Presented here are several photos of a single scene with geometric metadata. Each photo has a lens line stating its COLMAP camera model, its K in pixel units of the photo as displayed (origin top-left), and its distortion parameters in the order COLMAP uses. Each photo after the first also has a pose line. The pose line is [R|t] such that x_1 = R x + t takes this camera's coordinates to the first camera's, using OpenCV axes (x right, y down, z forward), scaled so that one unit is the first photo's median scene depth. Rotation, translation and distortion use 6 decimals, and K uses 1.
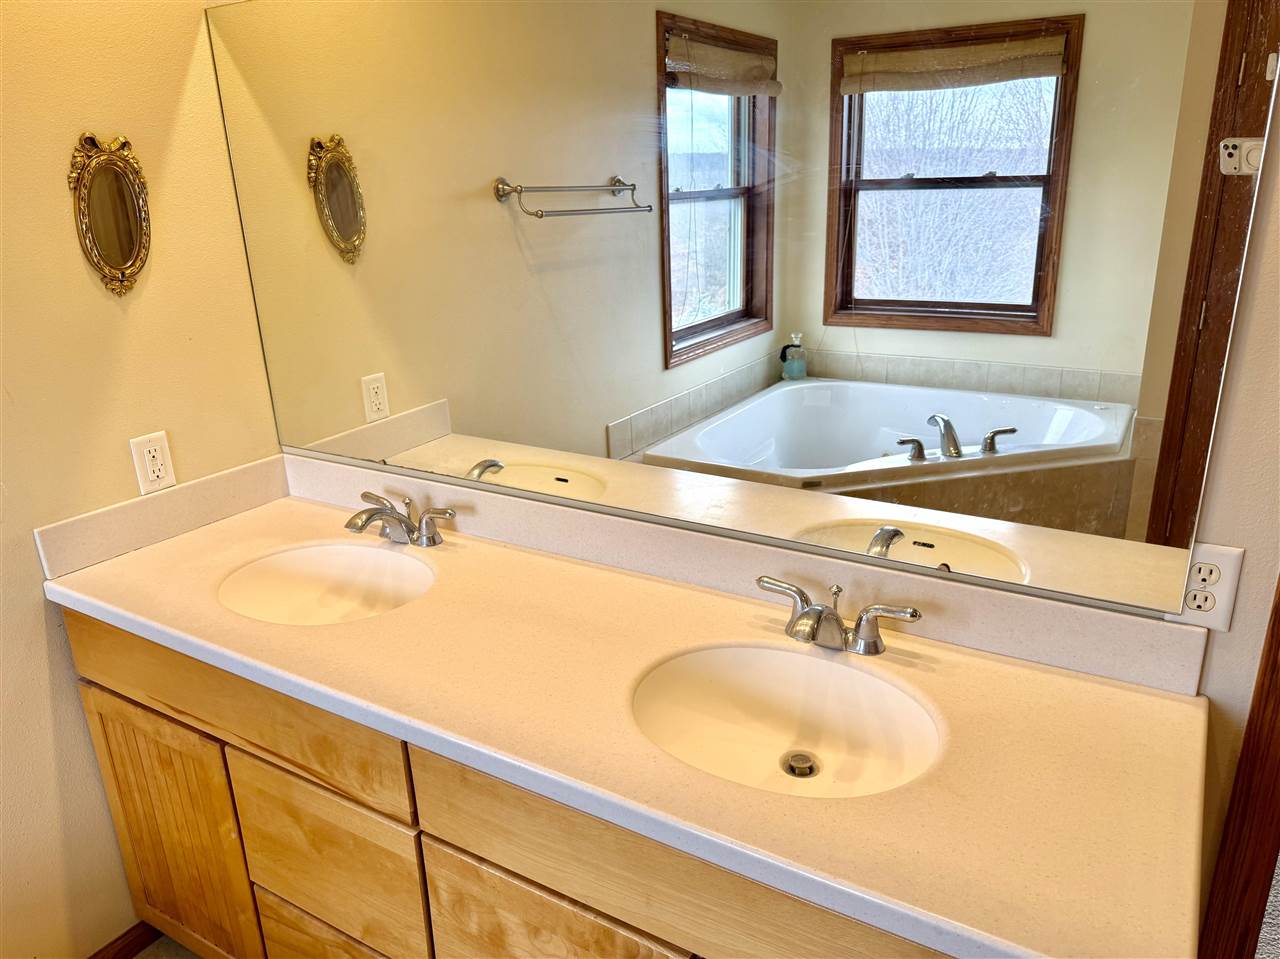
lens RADIAL K [[912.7, 0, 629.6], [0, 912.7, 482.2], [0, 0, 1]] dist [0.027218, -0.031811]
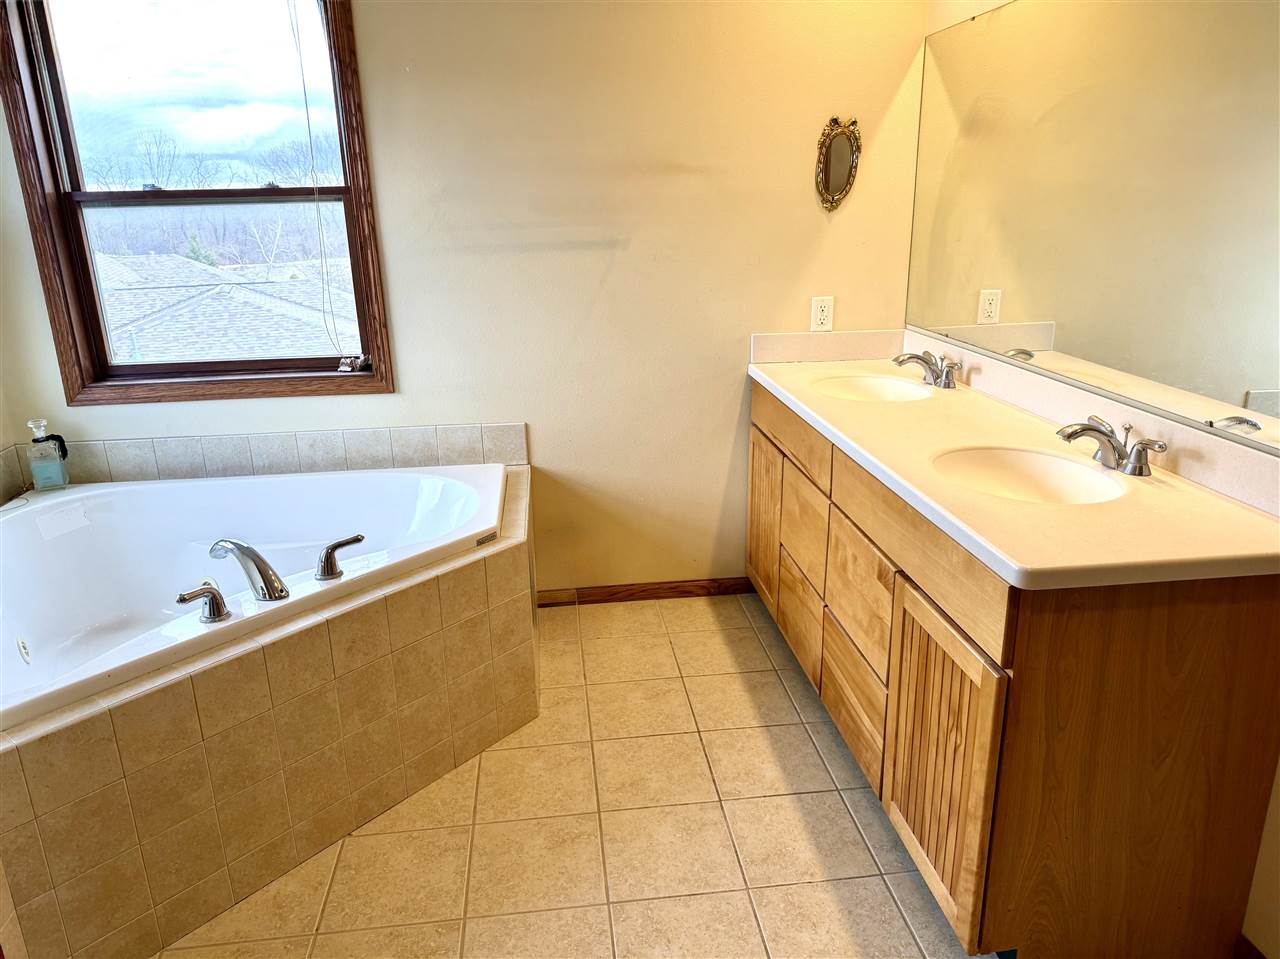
lens RADIAL K [[912.7, 0, 647.8], [0, 912.7, 476.6], [0, 0, 1]] dist [0.027218, -0.031811]
pose [[0.626725, 0.254380, -0.736551, 0.632957], [-0.260901, 0.959162, 0.109264, 0.177672], [0.734266, 0.123688, 0.667499, -0.337756]]
